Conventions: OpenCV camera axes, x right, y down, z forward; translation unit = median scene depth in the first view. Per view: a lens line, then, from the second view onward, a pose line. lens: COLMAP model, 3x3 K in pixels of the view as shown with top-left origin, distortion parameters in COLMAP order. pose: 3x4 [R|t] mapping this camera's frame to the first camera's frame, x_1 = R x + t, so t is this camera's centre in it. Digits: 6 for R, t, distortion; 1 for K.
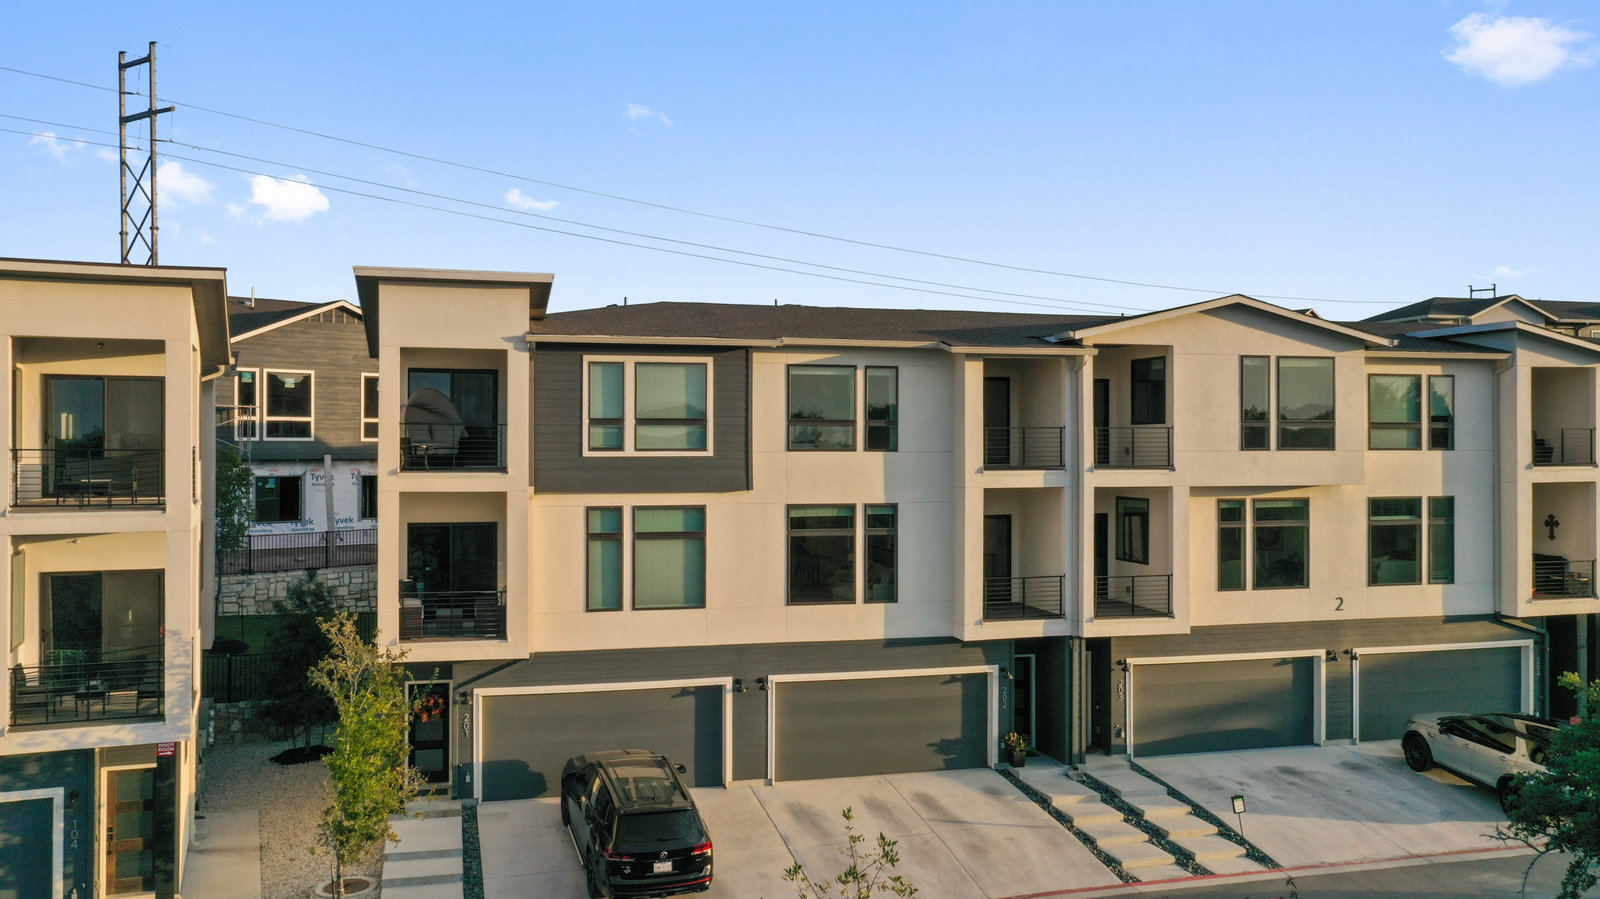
lens RADIAL K [[1279.5, 0, 800.0], [0, 1279.5, 449.5], [0, 0, 1]] dist [0.010241, 0.003158]
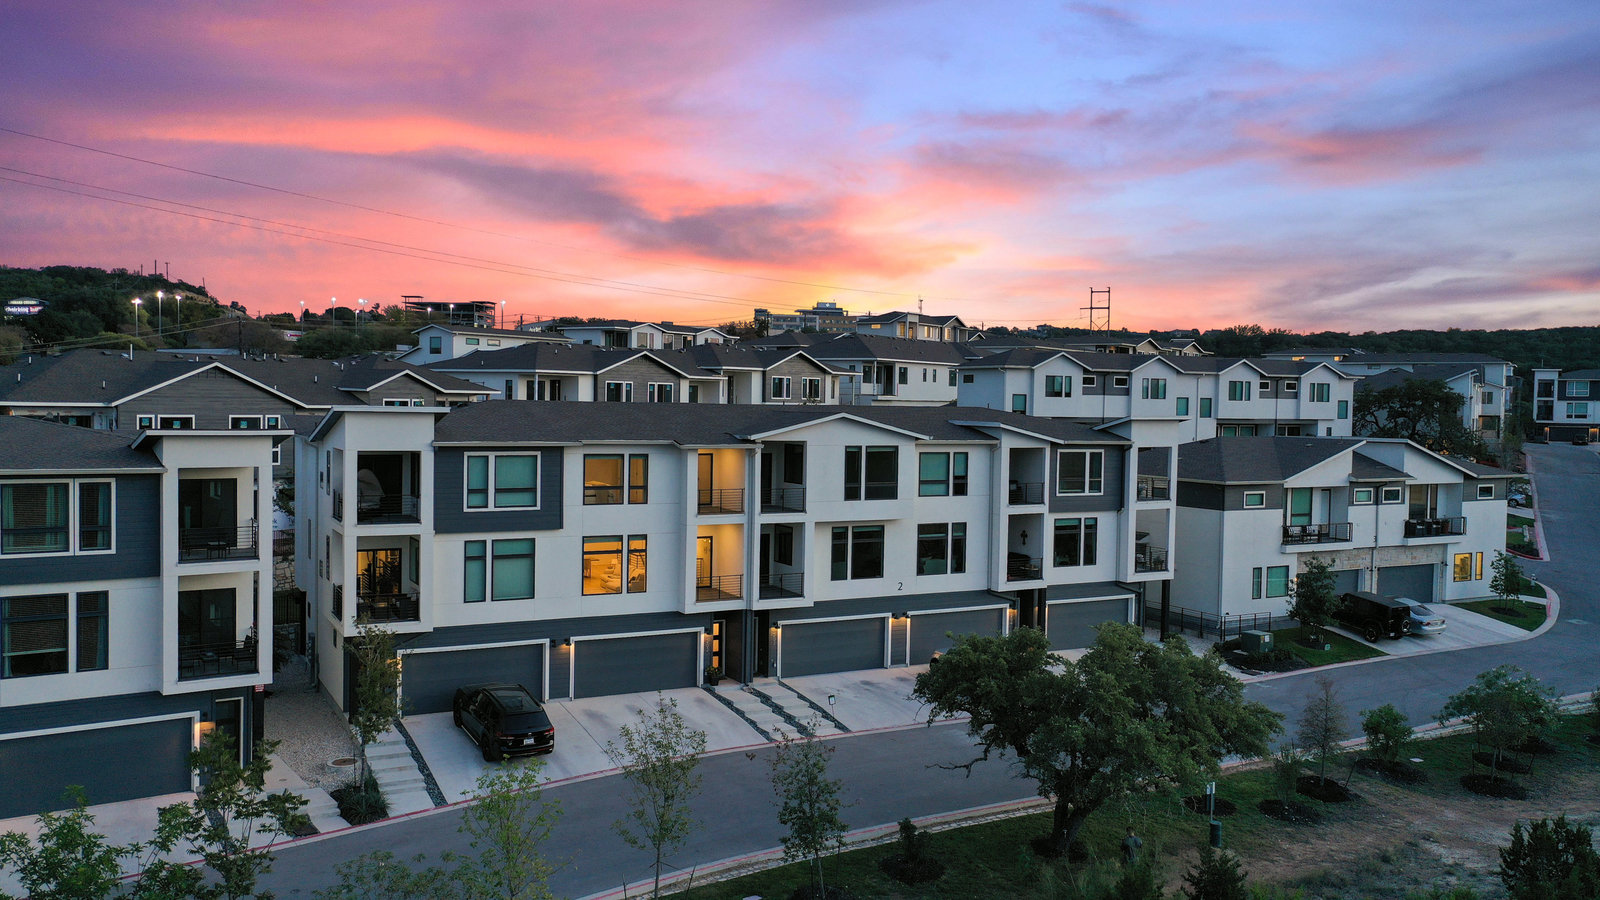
lens RADIAL K [[1279.5, 0, 800.0], [0, 1279.5, 450.0], [0, 0, 1]] dist [0.010241, 0.003158]
pose [[0.972022, 0.008221, 0.234747, -0.126056], [-0.018282, 0.999004, 0.040713, -0.142340], [-0.234179, -0.043866, 0.971203, -0.690770]]
